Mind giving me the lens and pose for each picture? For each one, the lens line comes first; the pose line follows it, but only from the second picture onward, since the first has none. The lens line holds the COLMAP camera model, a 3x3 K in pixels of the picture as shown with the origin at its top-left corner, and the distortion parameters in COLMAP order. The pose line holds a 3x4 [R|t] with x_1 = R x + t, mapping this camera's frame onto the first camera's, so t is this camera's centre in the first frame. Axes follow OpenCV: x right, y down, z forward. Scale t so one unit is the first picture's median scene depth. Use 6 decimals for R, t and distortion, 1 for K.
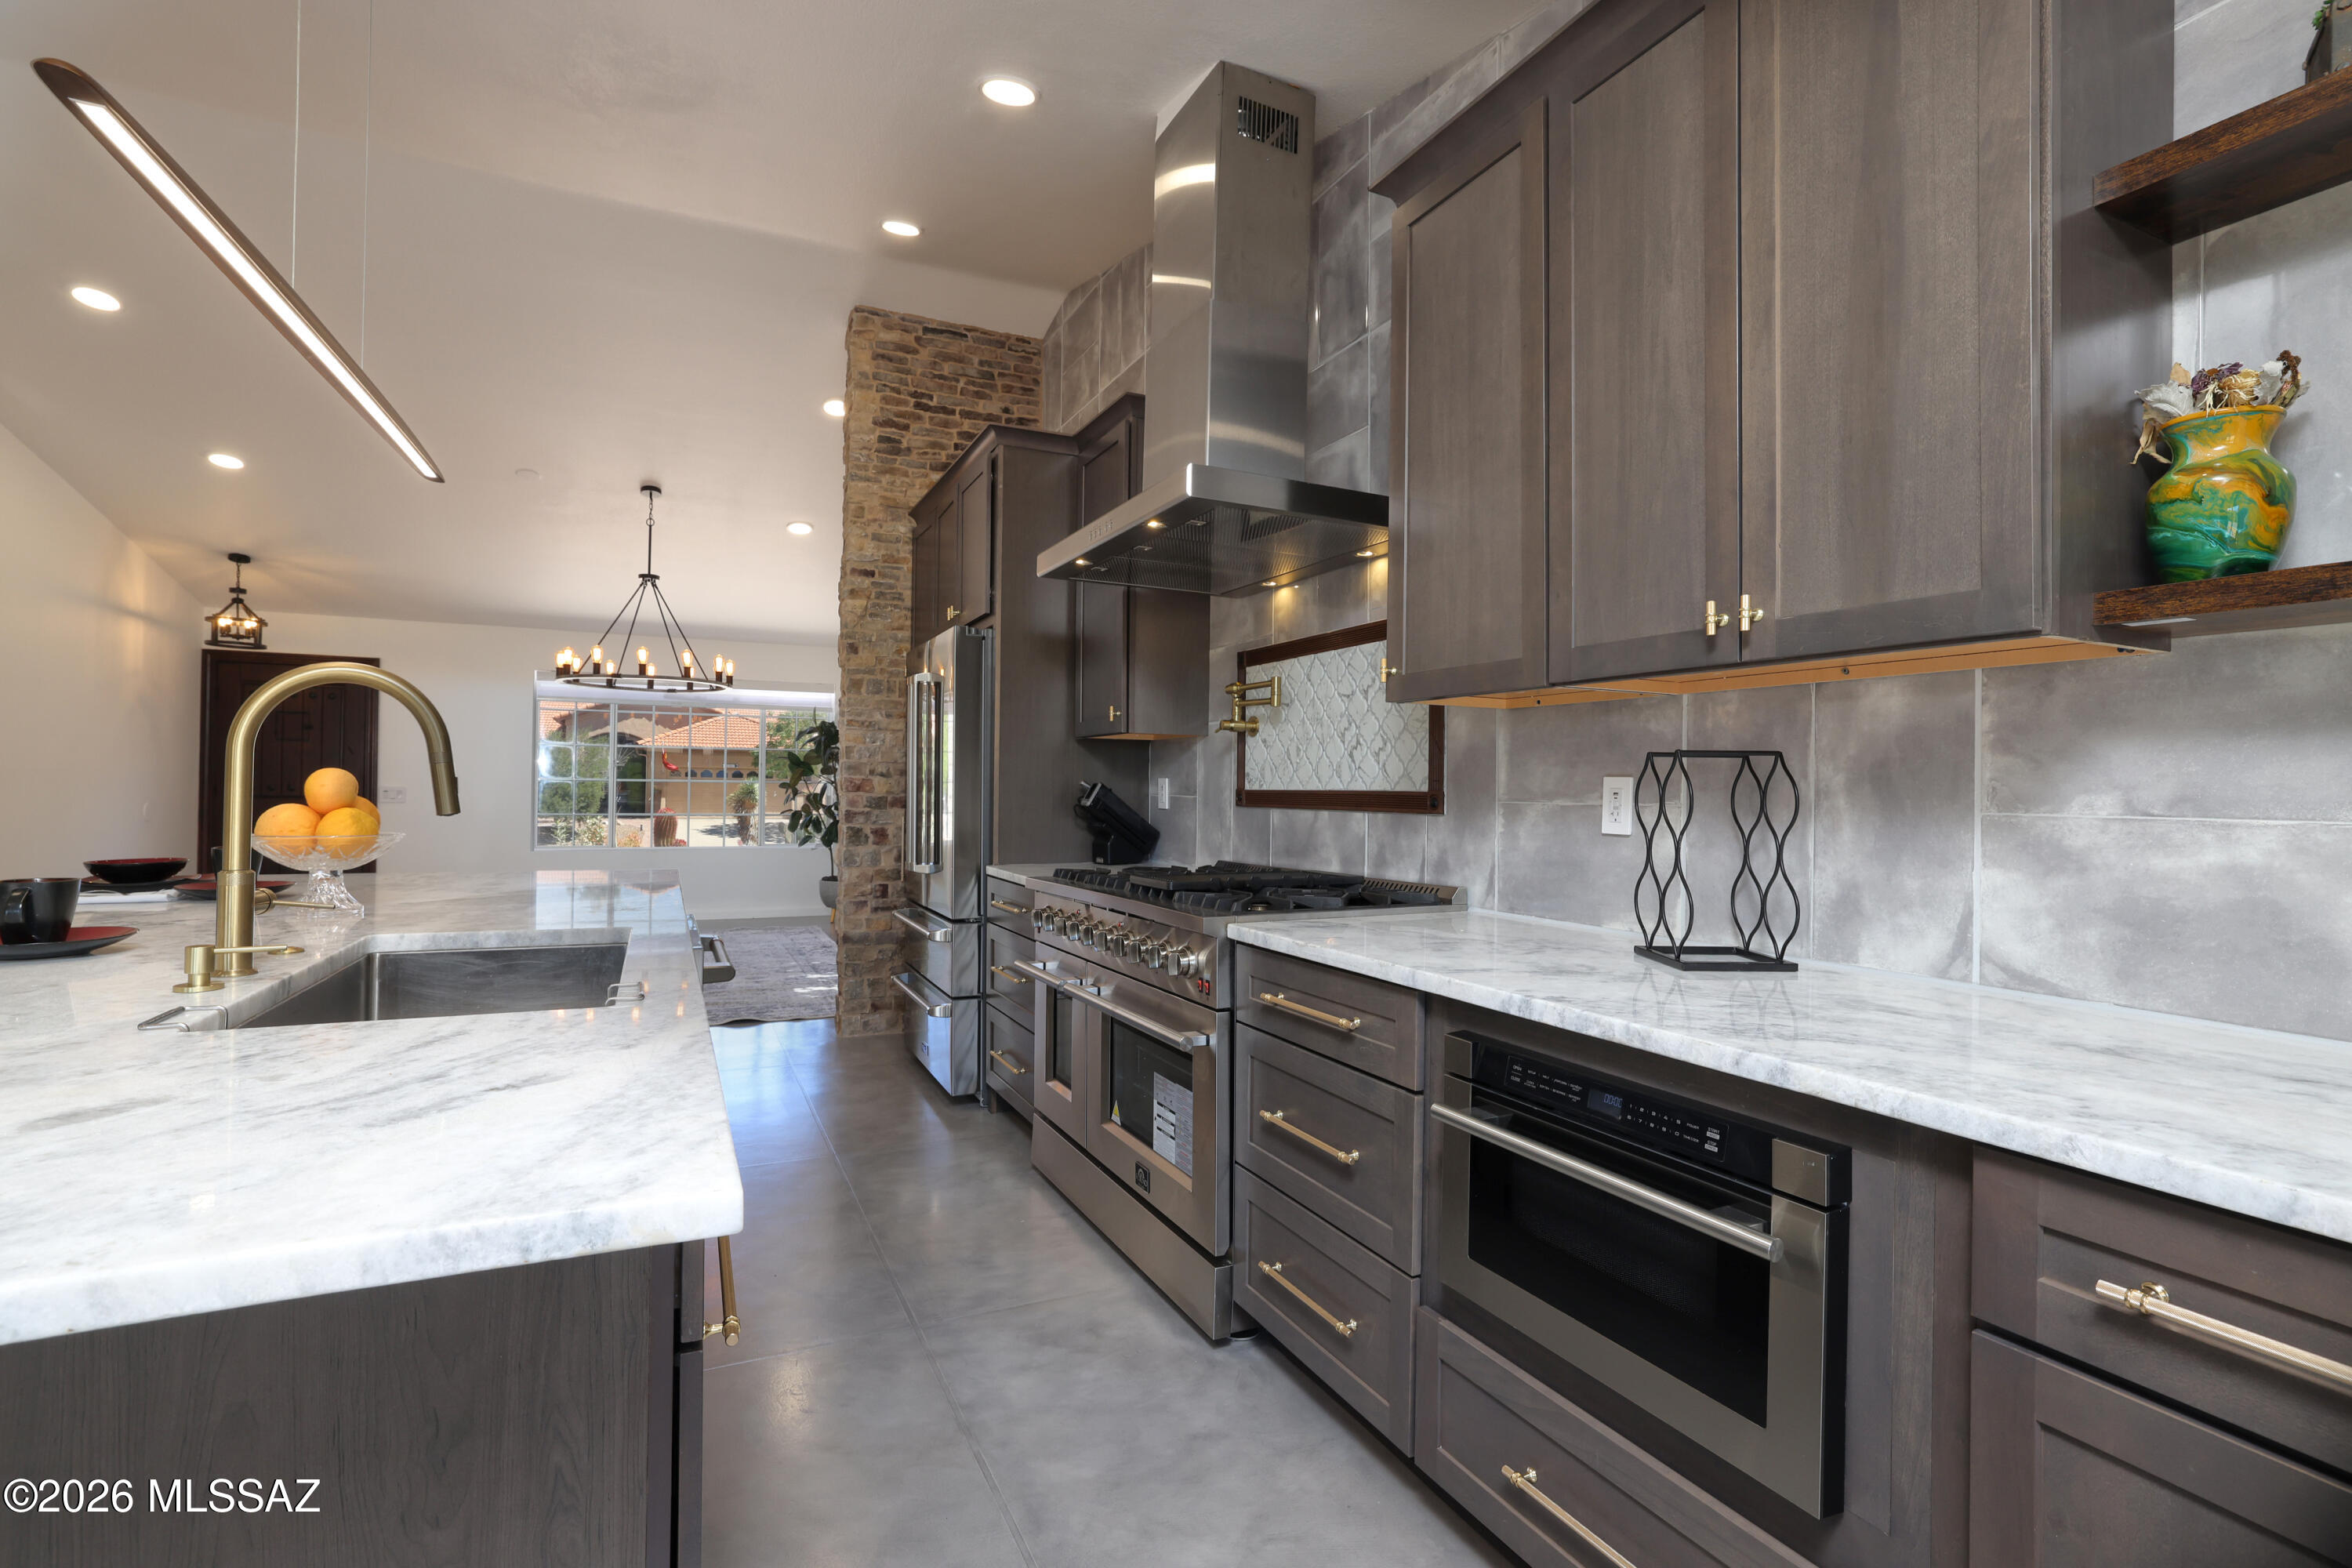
lens RADIAL K [[1075.6, 0, 1176.0], [0, 1075.6, 784.0], [0, 0, 1]] dist [-0.027352, 0.000449]
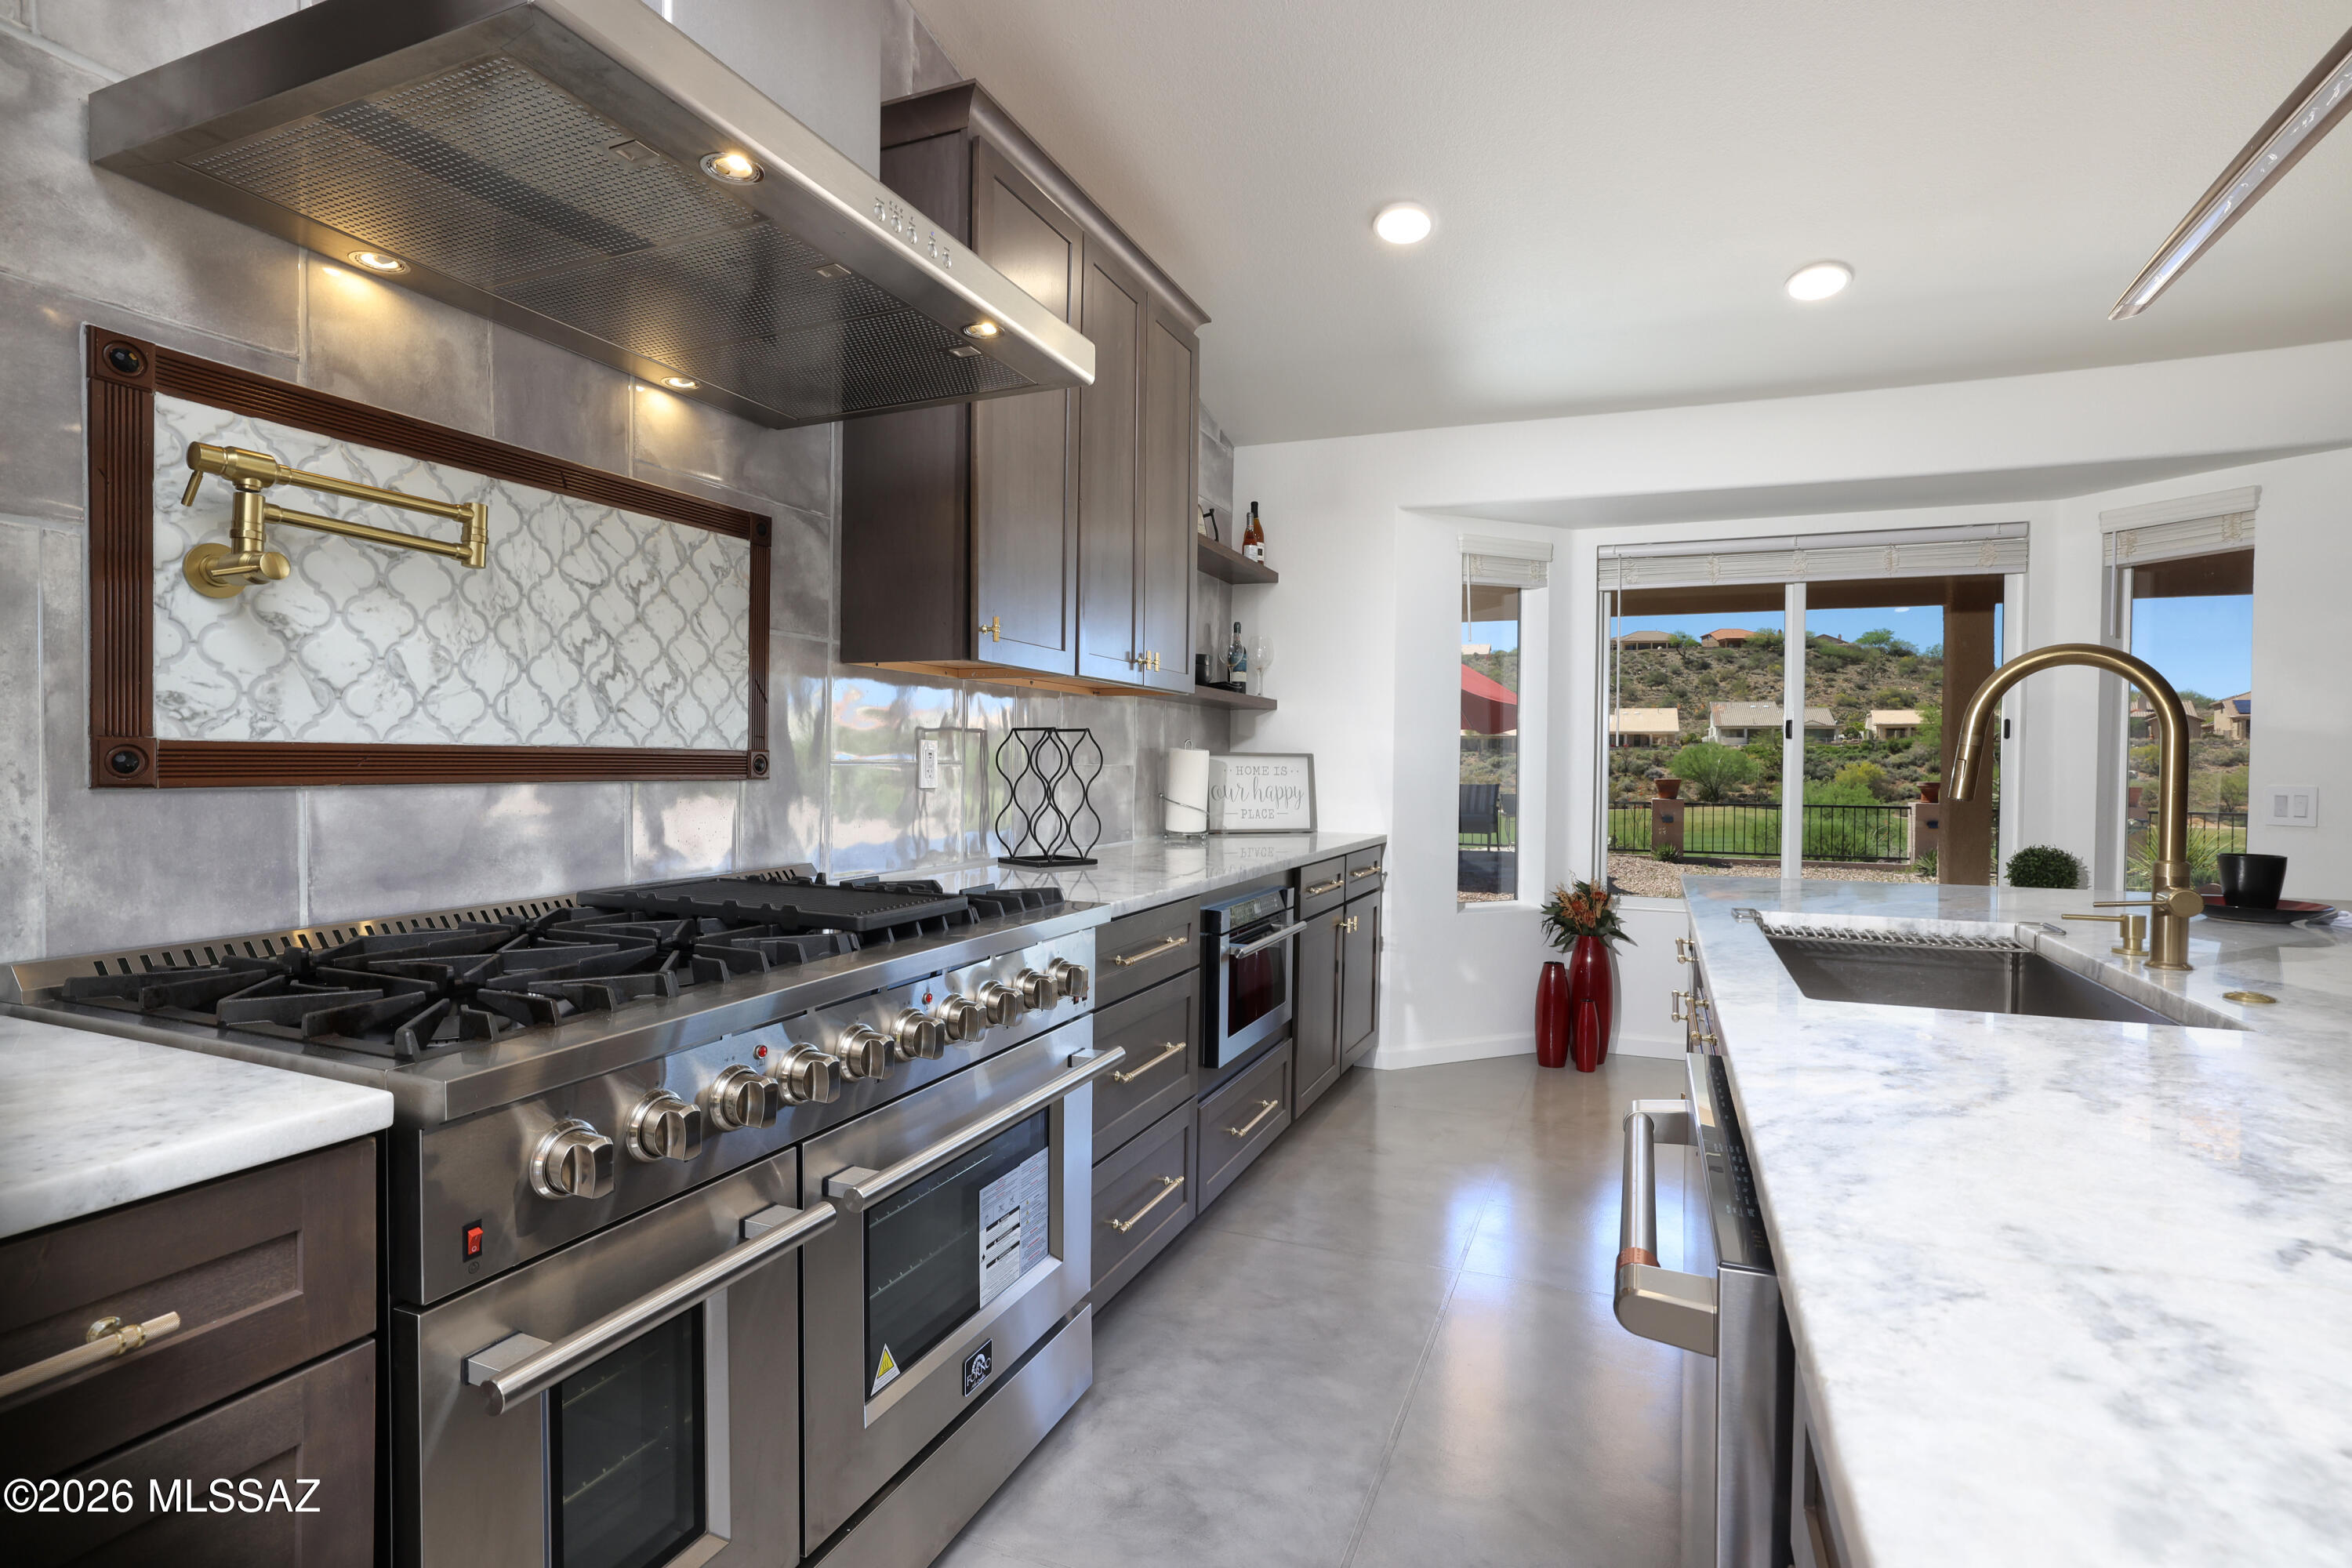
lens RADIAL K [[1155.5, 0, 1190.2], [0, 1155.5, 778.4], [0, 0, 1]] dist [-0.001130, 0.000569]
pose [[-0.673154, -0.031741, 0.738821, -0.498251], [-0.024596, 0.999487, 0.020530, 0.001837], [-0.739093, -0.004352, -0.673589, 1.118747]]
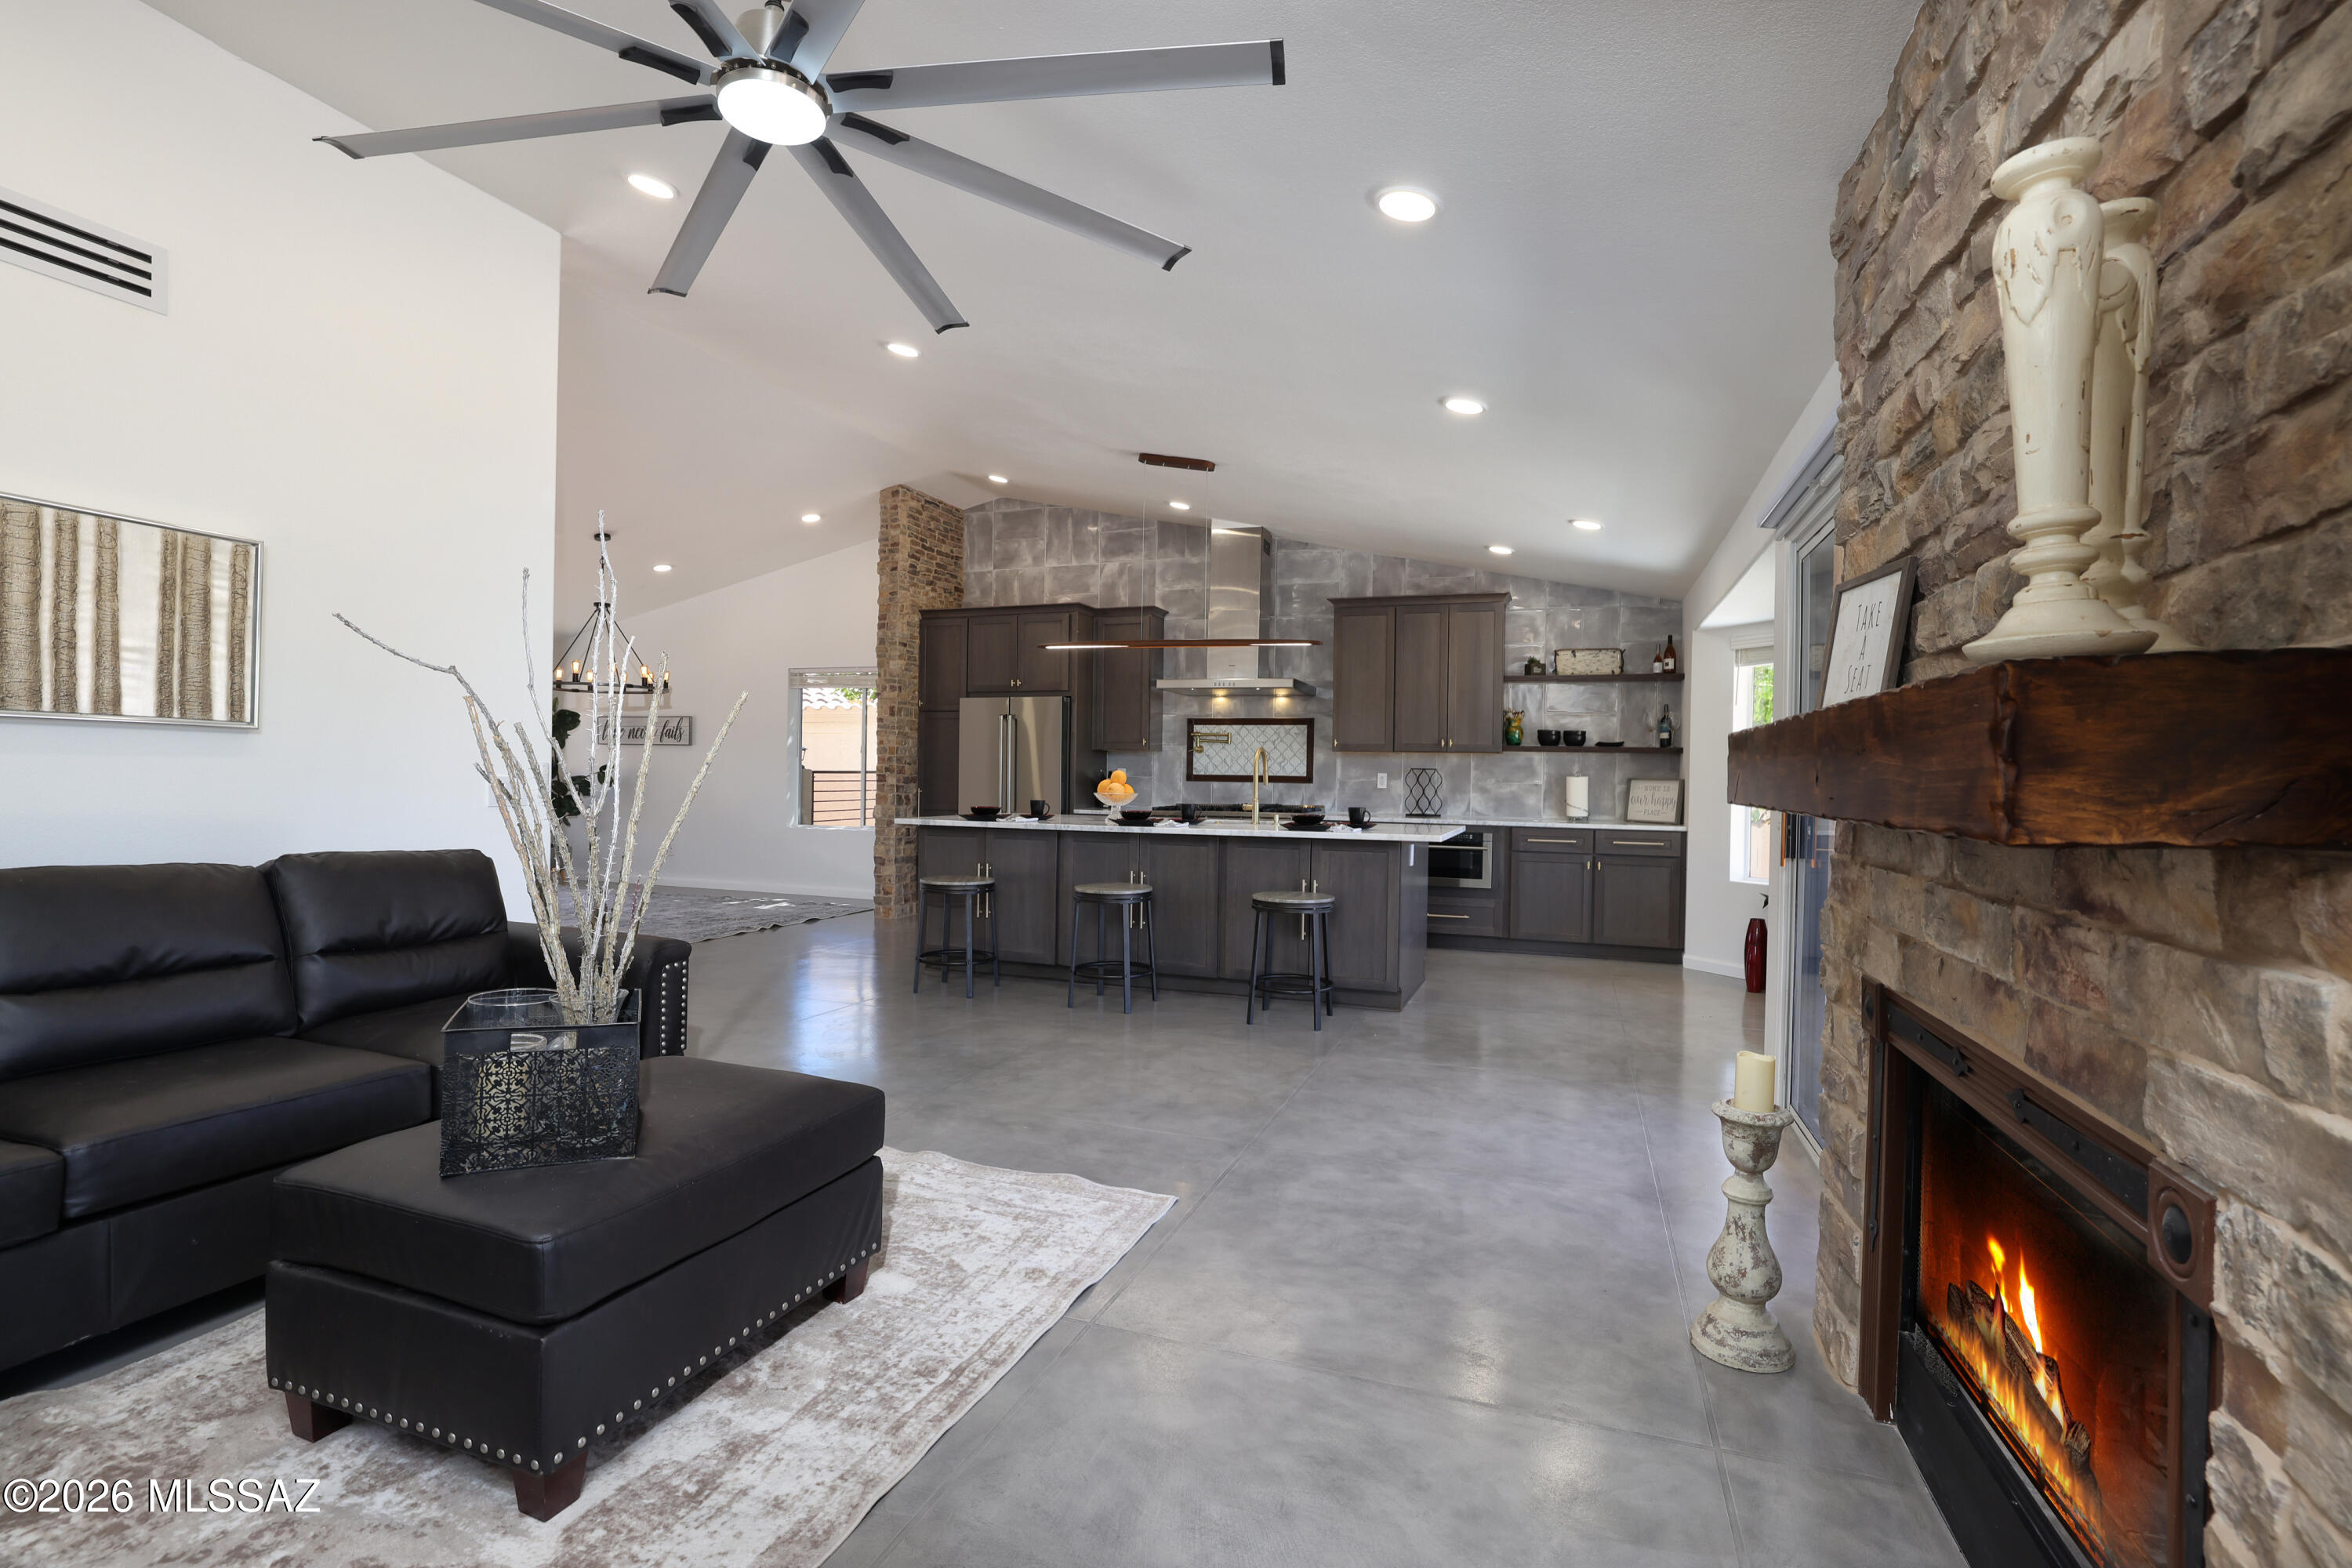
lens RADIAL K [[1102.9, 0, 1163.6], [0, 1102.9, 781.2], [0, 0, 1]] dist [-0.032513, -0.000089]
pose [[0.727868, -0.007120, 0.685680, -1.925290], [-0.010149, 0.999725, 0.021155, -0.036027], [-0.685642, -0.022357, 0.727595, -0.894387]]
